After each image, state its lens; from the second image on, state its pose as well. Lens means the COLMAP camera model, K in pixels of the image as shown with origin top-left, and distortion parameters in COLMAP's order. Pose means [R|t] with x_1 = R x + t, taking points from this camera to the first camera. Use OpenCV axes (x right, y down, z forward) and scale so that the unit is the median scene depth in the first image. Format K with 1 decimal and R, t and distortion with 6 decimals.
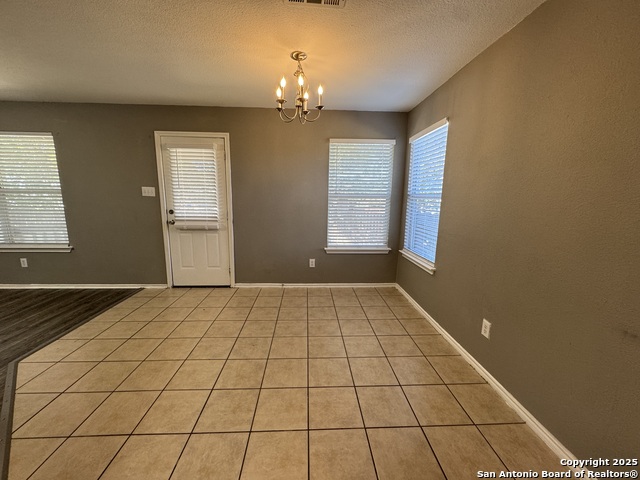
lens RADIAL K [[256.4, 0, 319.0], [0, 256.4, 239.9], [0, 0, 1]] dist [0.000507, -0.000630]
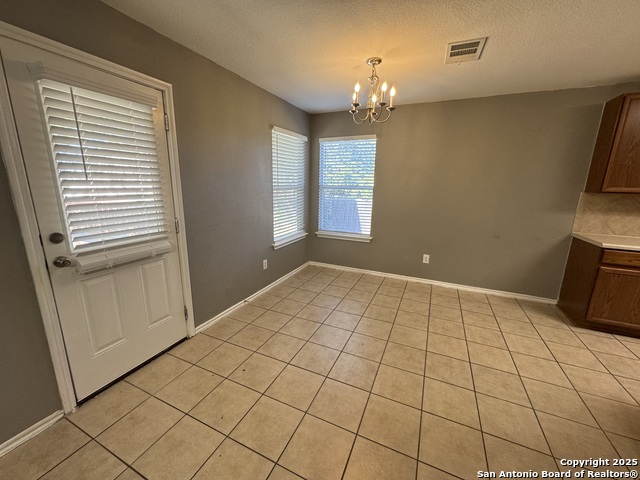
lens RADIAL K [[256.4, 0, 317.9], [0, 256.4, 241.2], [0, 0, 1]] dist [0.000507, -0.000630]
pose [[0.460057, -0.205658, 0.863743, -0.736440], [0.141940, 0.977329, 0.157101, -0.109637], [-0.876471, 0.050324, 0.478818, 0.429122]]
